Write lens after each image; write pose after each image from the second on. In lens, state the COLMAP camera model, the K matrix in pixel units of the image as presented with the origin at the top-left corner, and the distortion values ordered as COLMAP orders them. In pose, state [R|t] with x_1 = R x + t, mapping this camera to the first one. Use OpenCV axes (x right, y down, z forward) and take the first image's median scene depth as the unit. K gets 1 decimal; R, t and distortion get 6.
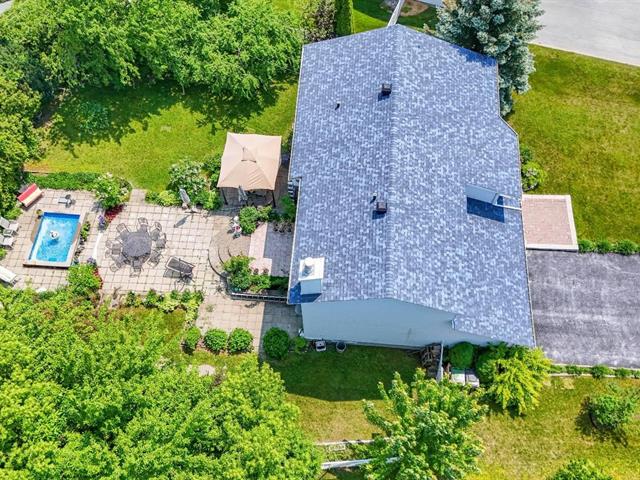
lens RADIAL K [[601.0, 0, 320.0], [0, 601.0, 240.0], [0, 0, 1]] dist [0.359829, -0.519852]
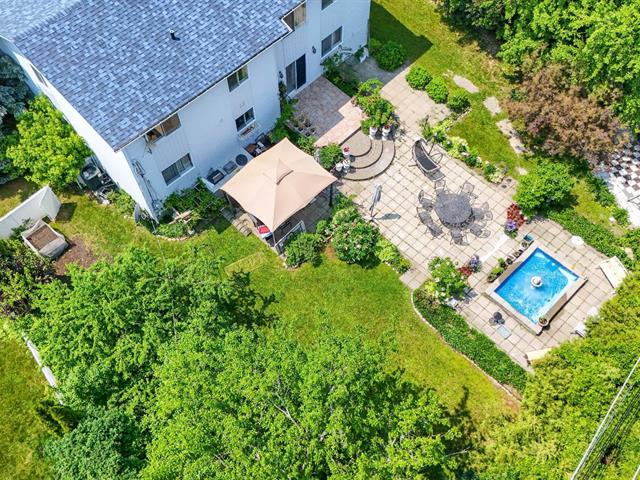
lens RADIAL K [[601.0, 0, 320.0], [0, 601.0, 240.0], [0, 0, 1]] dist [0.359829, -0.519852]
pose [[-0.758285, -0.563620, 0.327622, -0.440797], [0.581206, -0.356821, 0.731354, -0.677665], [-0.295303, 0.744991, 0.598151, 0.596794]]
